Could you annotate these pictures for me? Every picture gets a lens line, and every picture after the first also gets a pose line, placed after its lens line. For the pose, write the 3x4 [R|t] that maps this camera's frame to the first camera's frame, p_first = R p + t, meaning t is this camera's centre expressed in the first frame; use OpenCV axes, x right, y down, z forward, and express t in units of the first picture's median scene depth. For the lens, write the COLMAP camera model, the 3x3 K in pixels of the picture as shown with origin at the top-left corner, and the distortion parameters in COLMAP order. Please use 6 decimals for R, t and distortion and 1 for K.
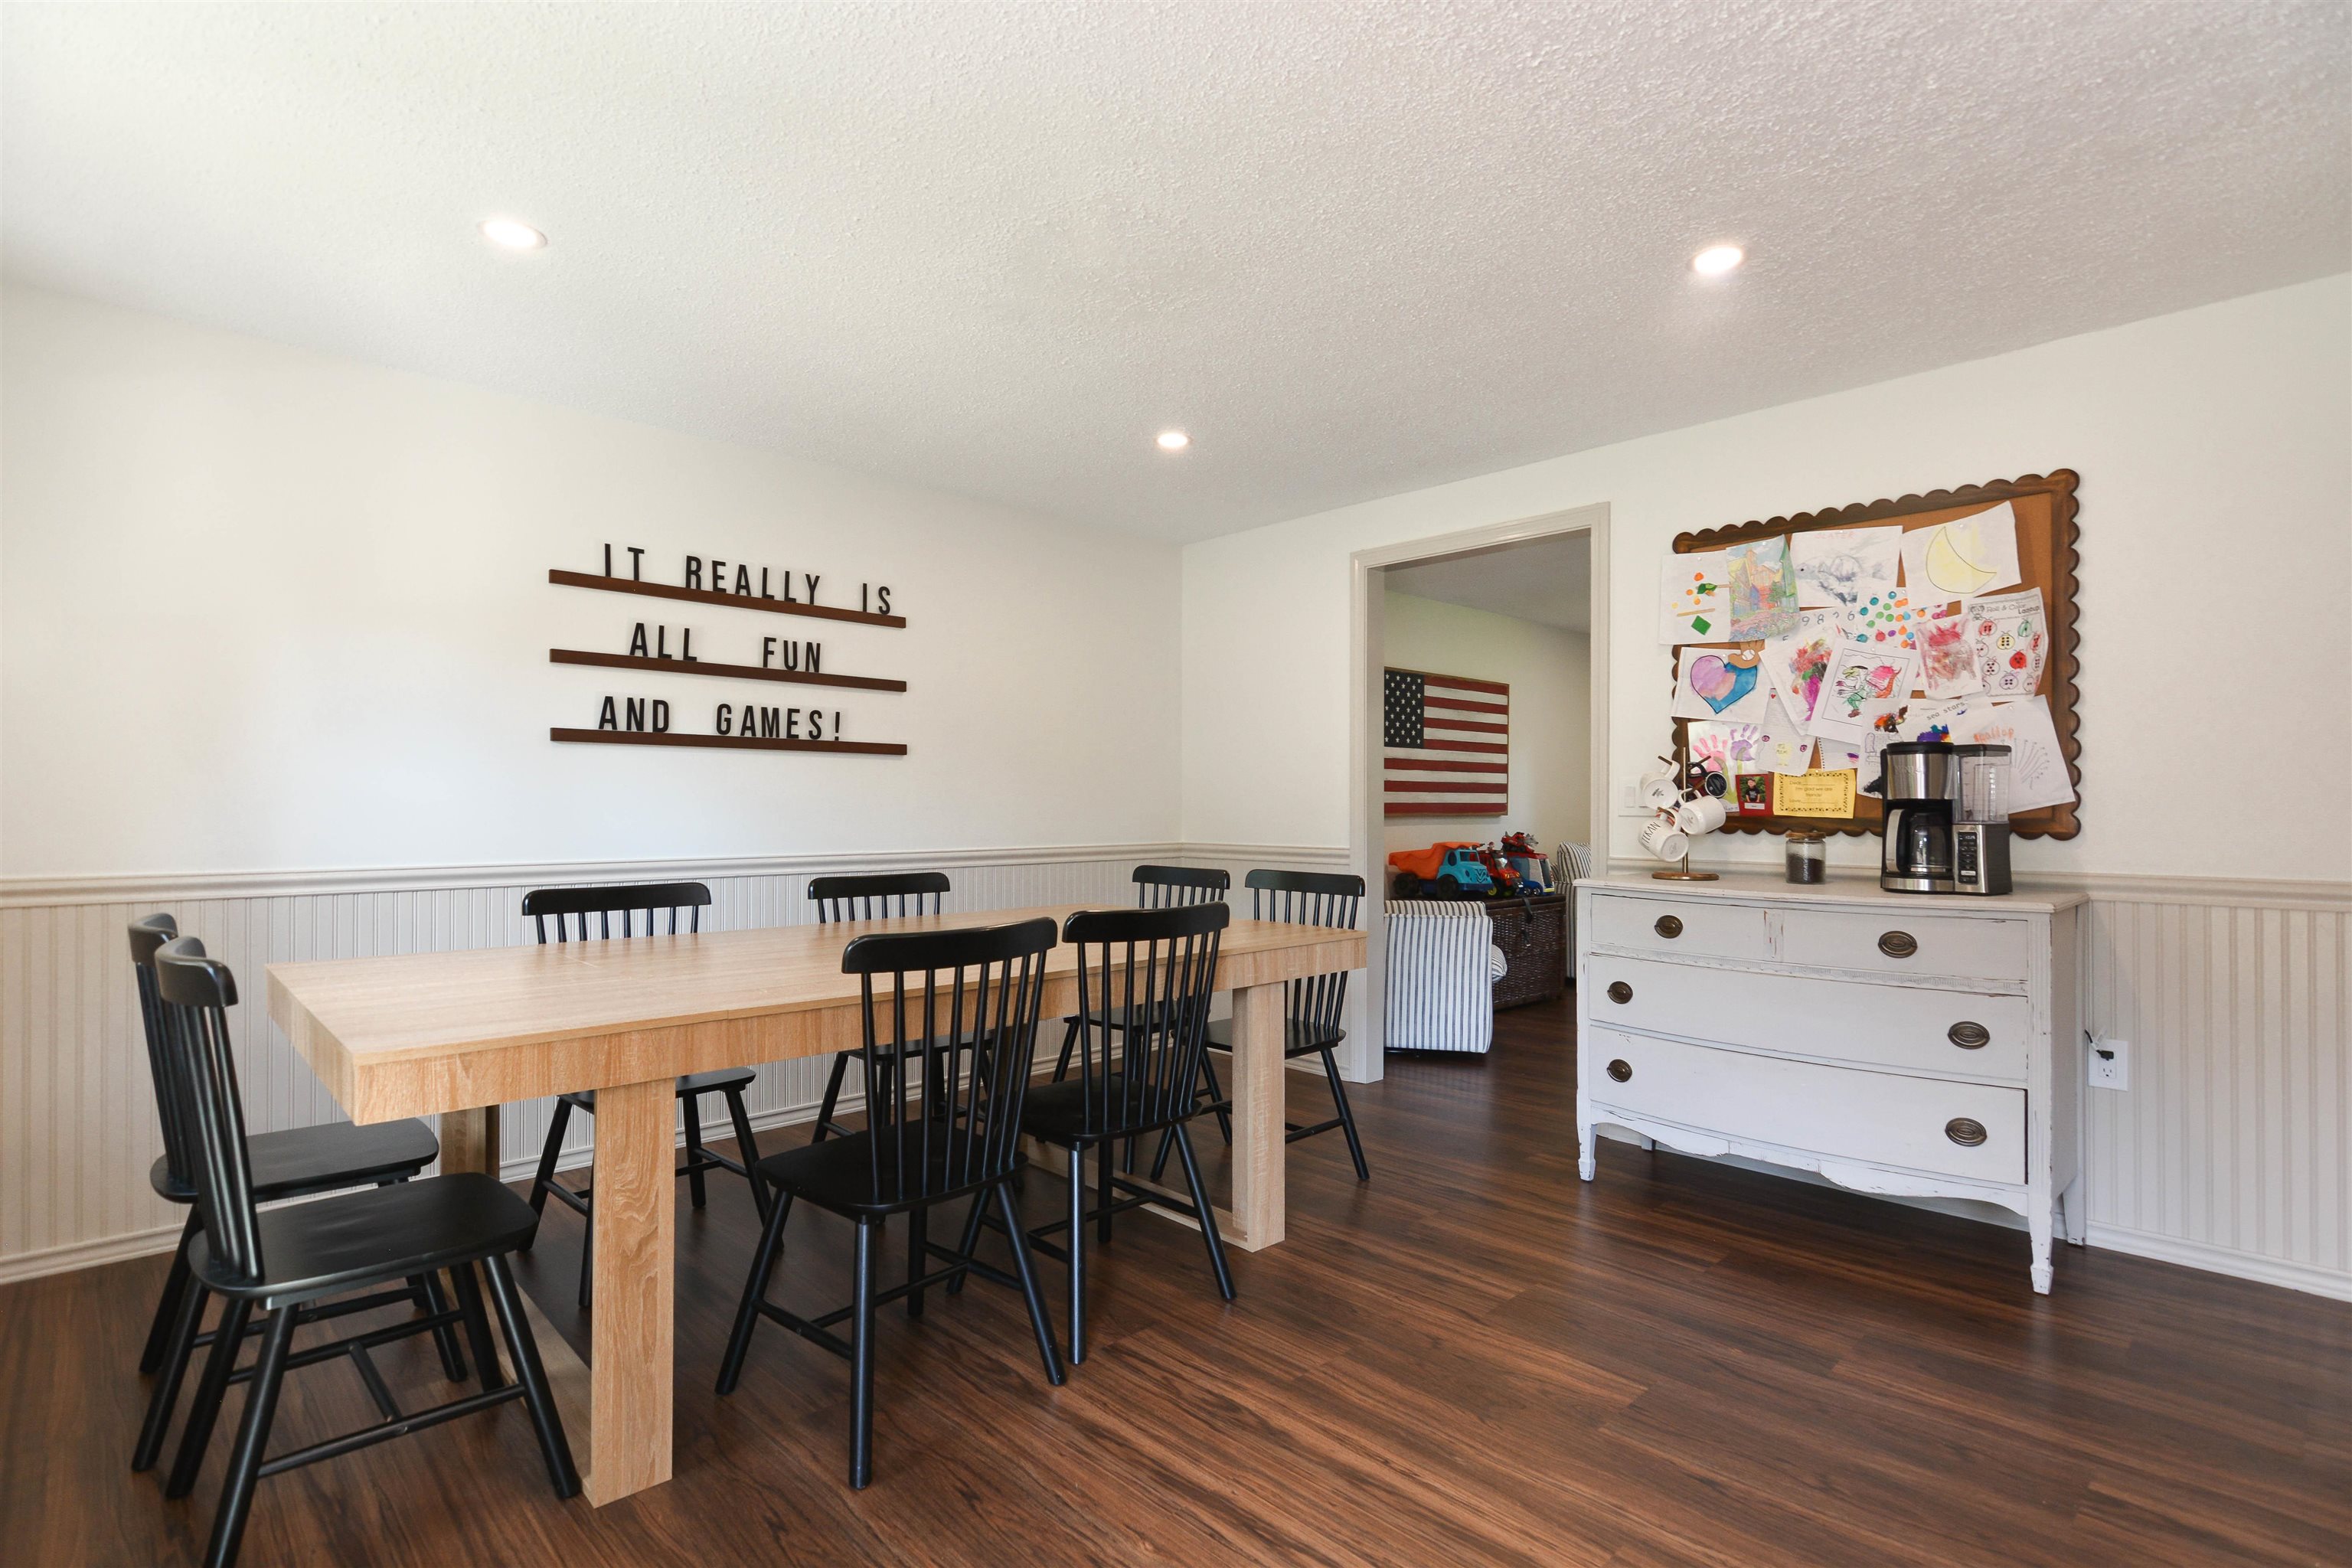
lens RADIAL K [[1100.5, 0, 1165.4], [0, 1100.5, 798.3], [0, 0, 1]] dist [-0.000820, 0.000045]
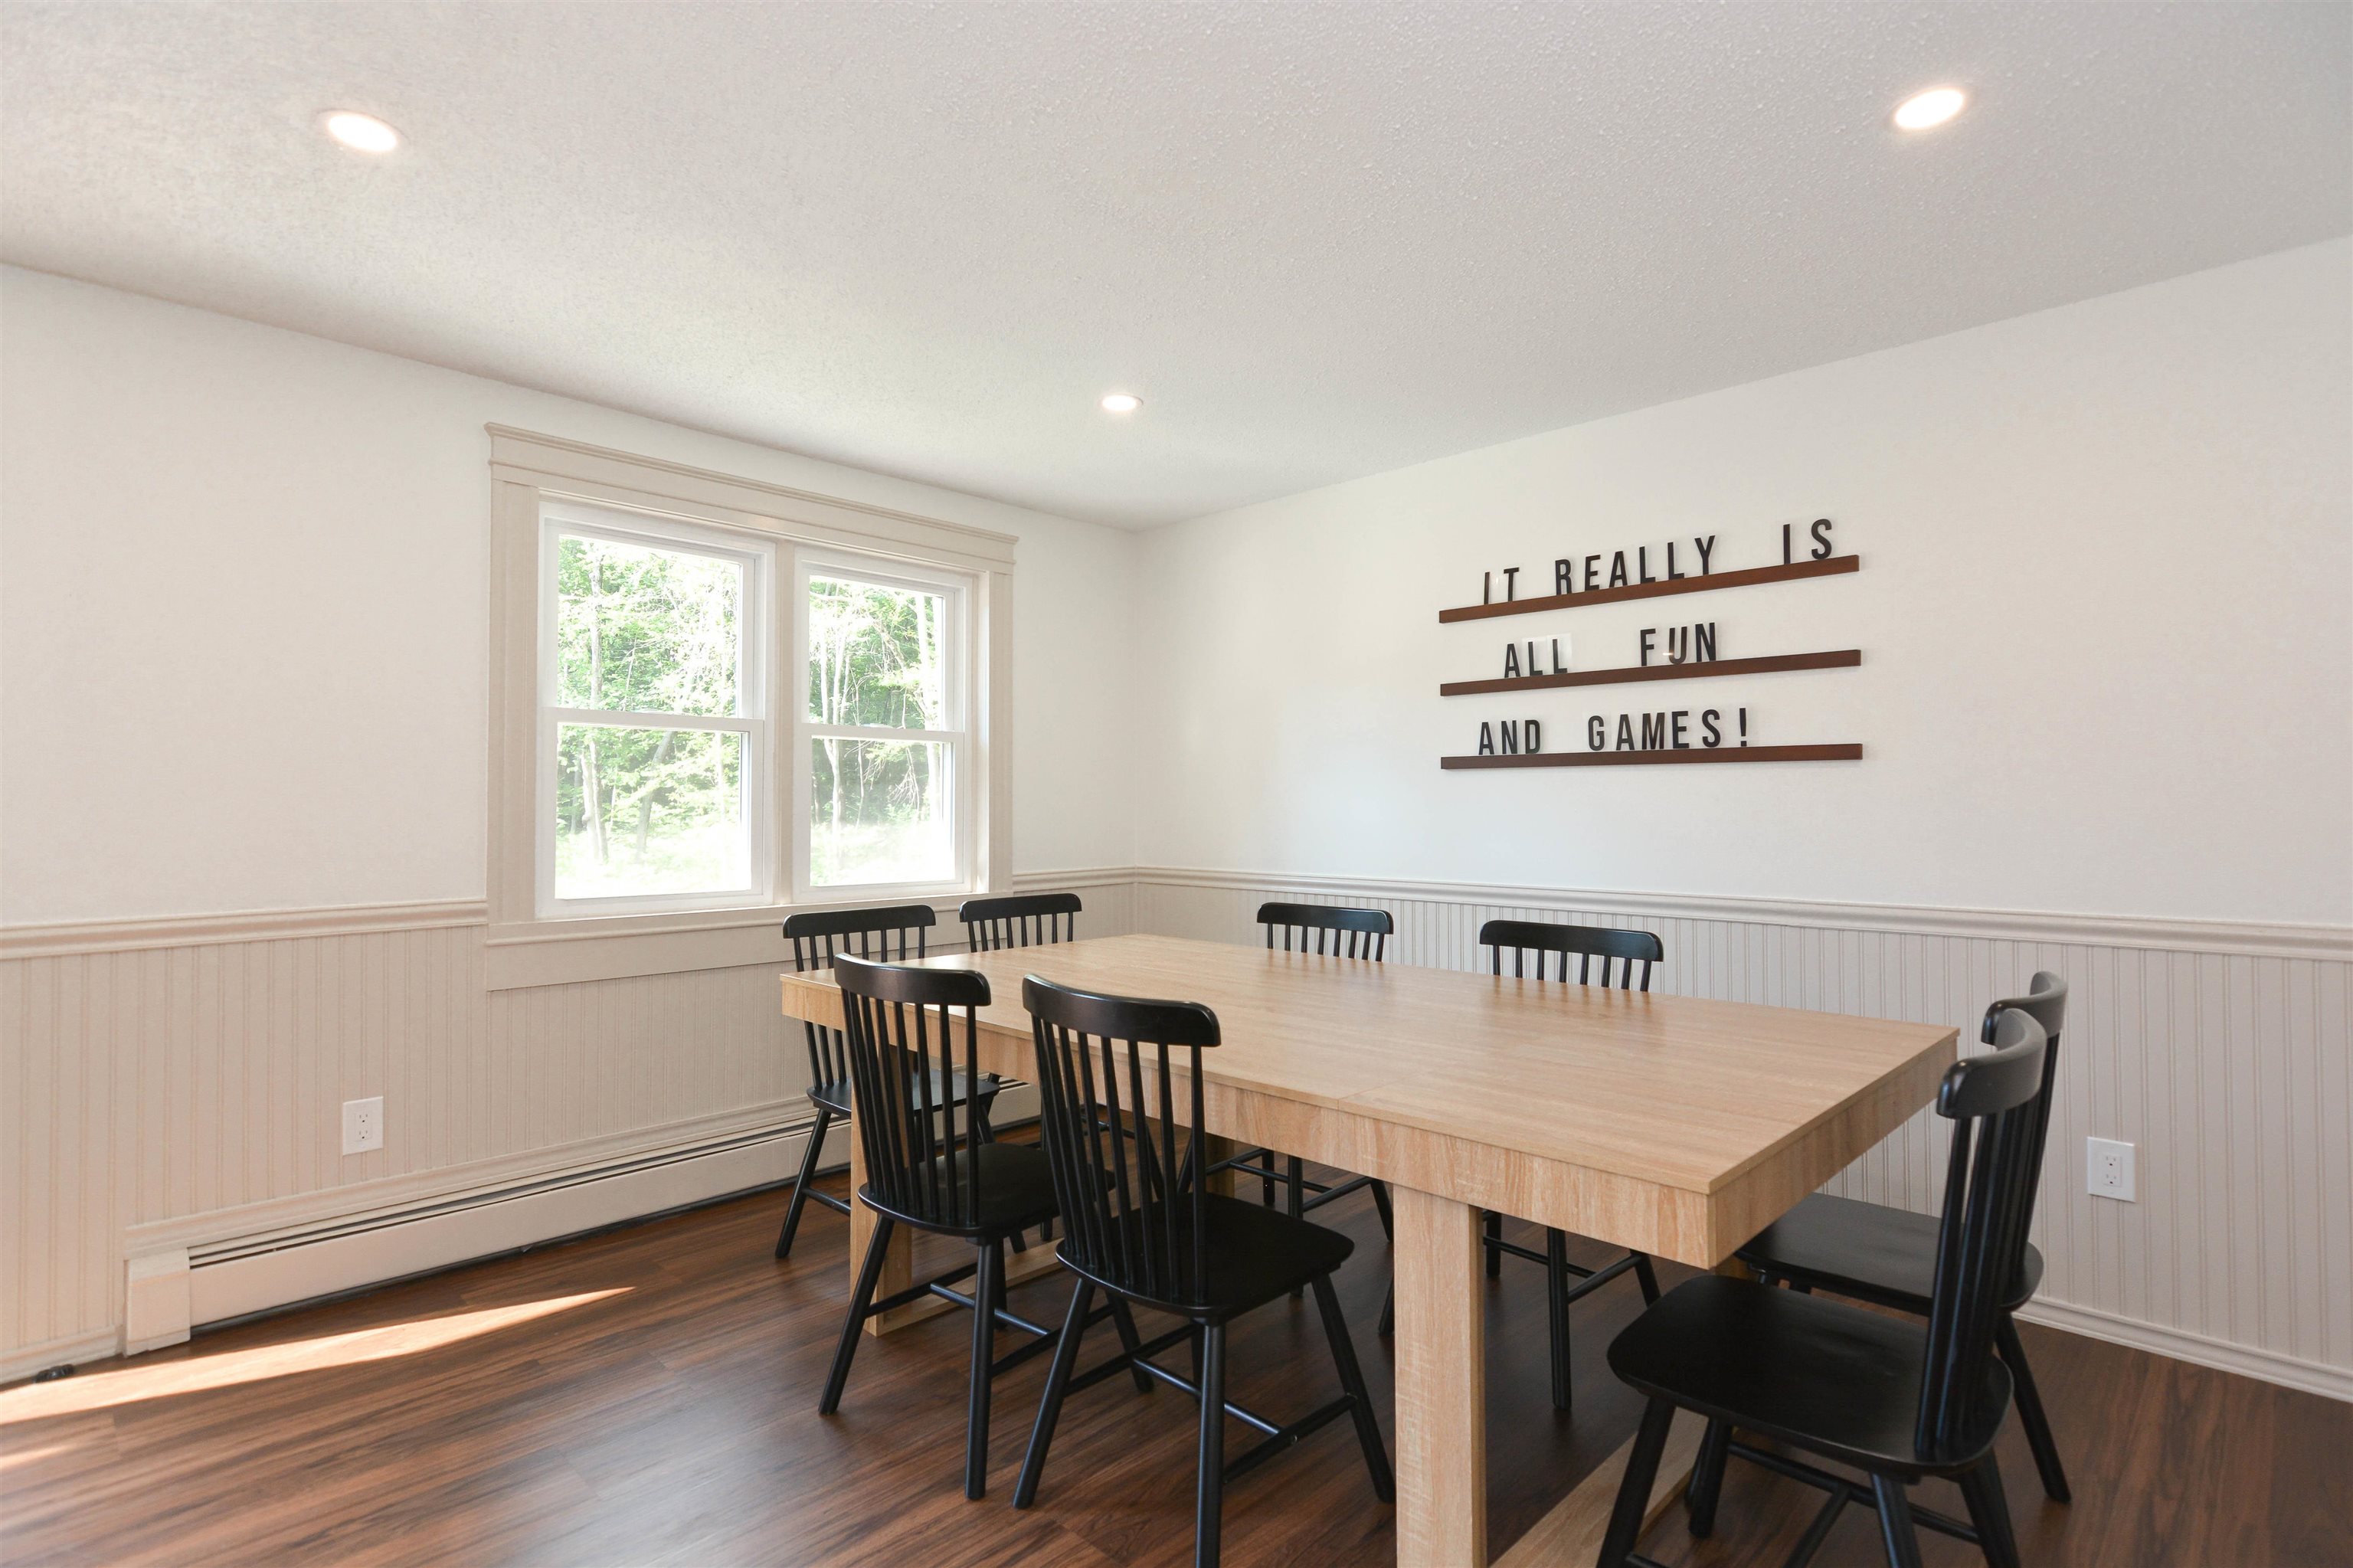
lens RADIAL K [[1101.0, 0, 1168.1], [0, 1101.0, 763.4], [0, 0, 1]] dist [-0.000820, 0.000045]
pose [[0.034390, -0.038205, -0.998678, 0.462766], [0.007306, 0.999252, -0.037975, -0.016872], [0.999382, -0.005990, 0.034643, 0.626167]]
